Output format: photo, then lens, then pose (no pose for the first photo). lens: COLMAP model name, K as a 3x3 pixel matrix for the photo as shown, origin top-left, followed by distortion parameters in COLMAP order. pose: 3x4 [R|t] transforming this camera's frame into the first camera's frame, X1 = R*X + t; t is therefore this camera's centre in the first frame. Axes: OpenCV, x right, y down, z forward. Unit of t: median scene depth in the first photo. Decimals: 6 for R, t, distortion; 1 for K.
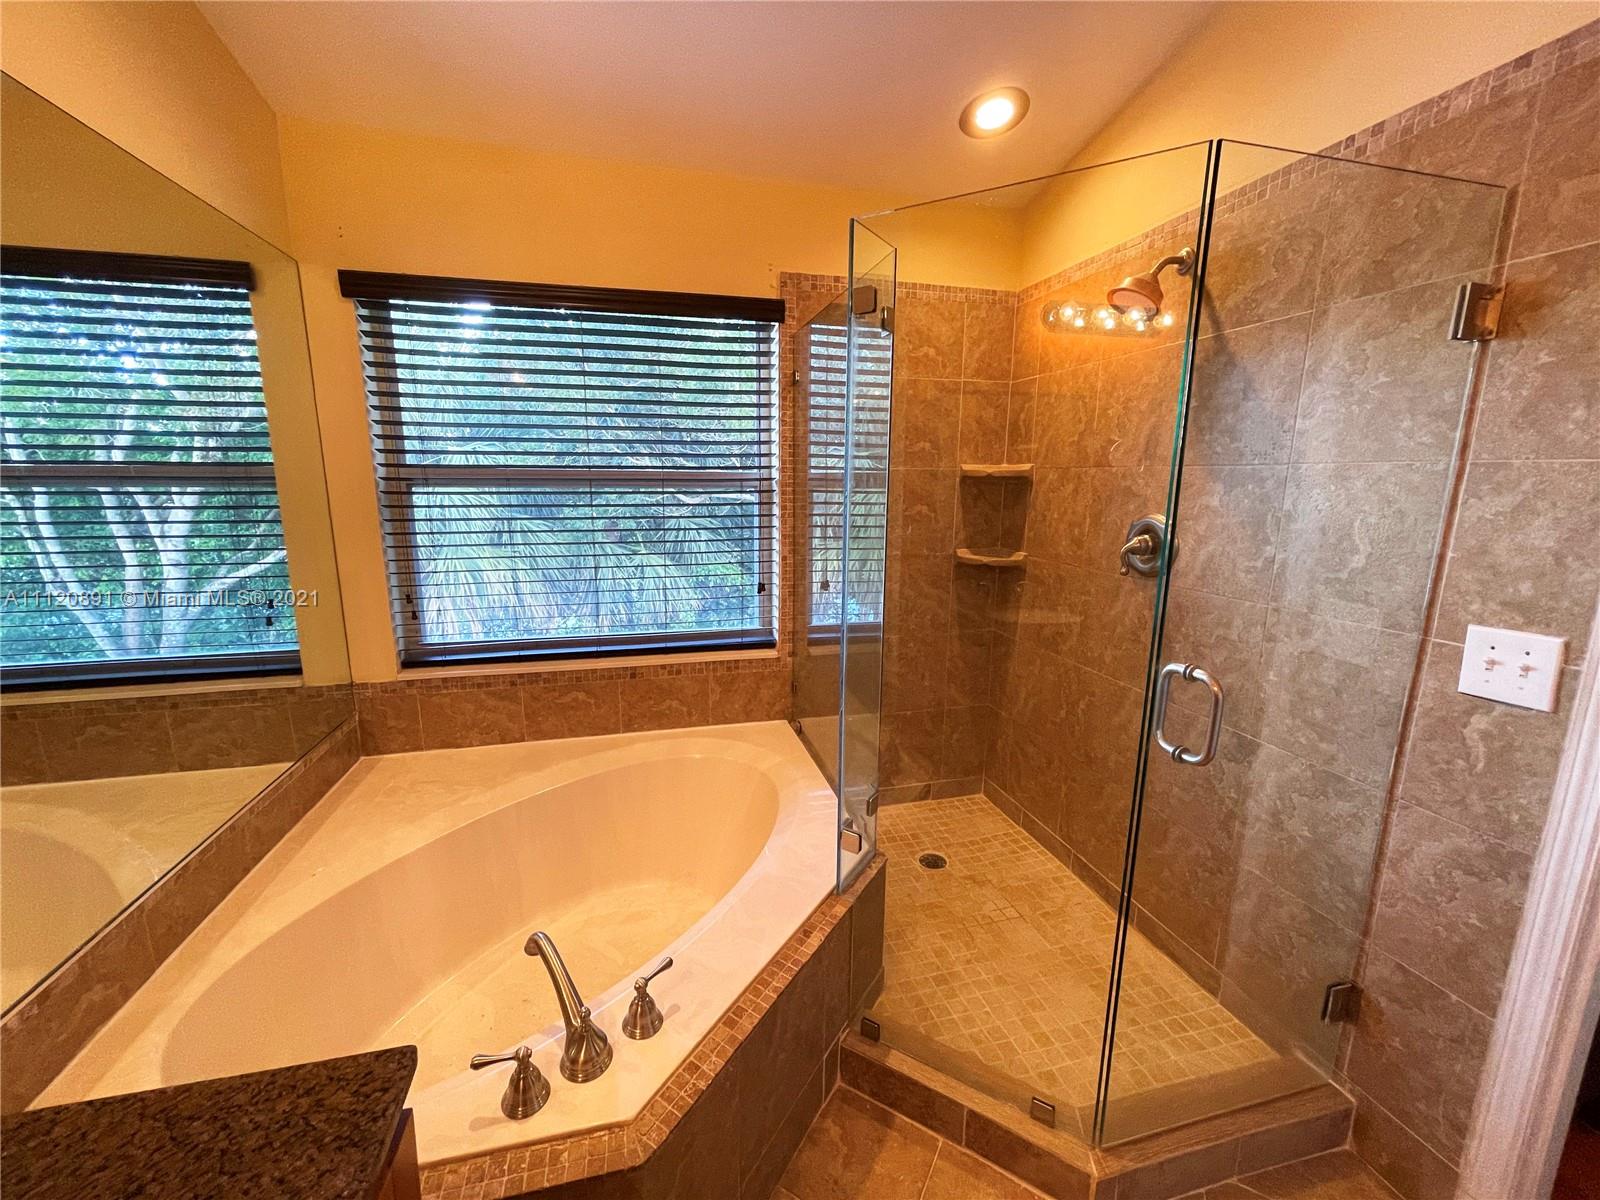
lens RADIAL K [[641.1, 0, 794.1], [0, 641.1, 600.4], [0, 0, 1]] dist [-0.003587, 0.001365]
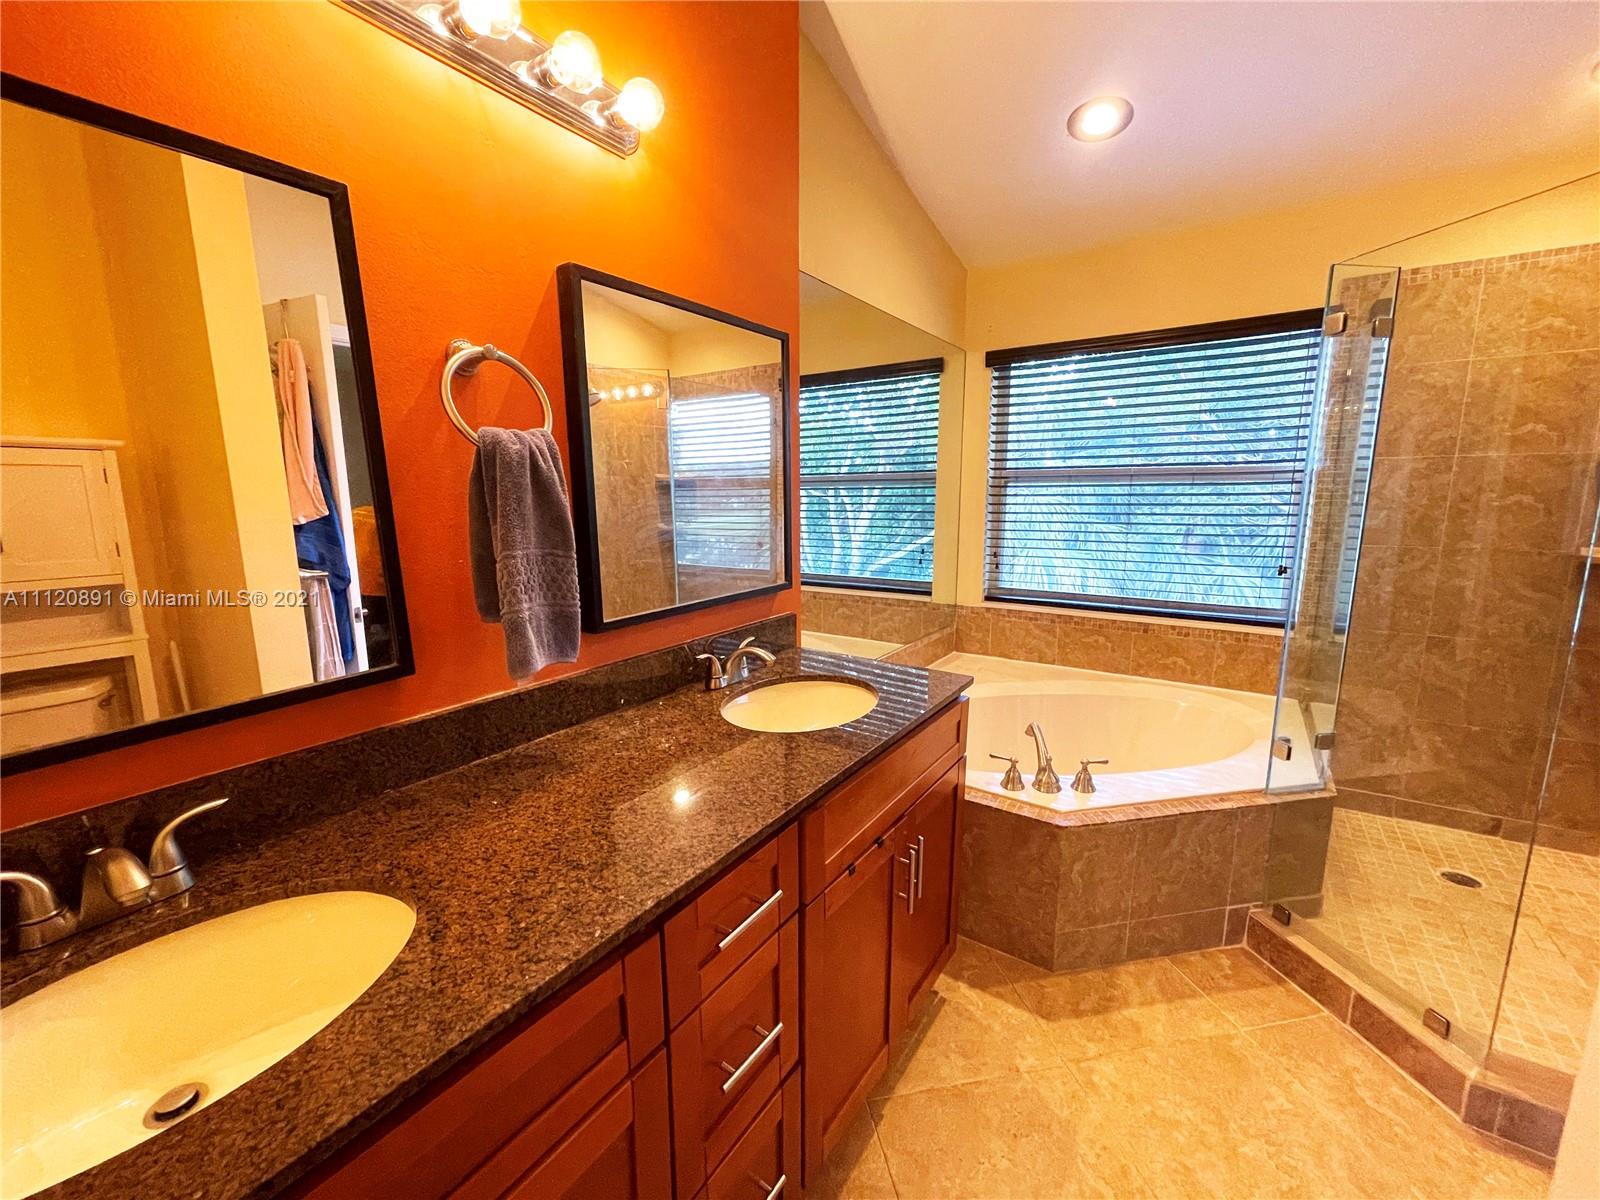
lens RADIAL K [[641.1, 0, 796.7], [0, 641.1, 599.7], [0, 0, 1]] dist [-0.003587, 0.001365]
pose [[0.659008, 0.116846, -0.743004, 0.242732], [-0.132341, 0.990461, 0.038381, 0.108479], [0.740401, 0.073036, 0.668186, -0.378076]]
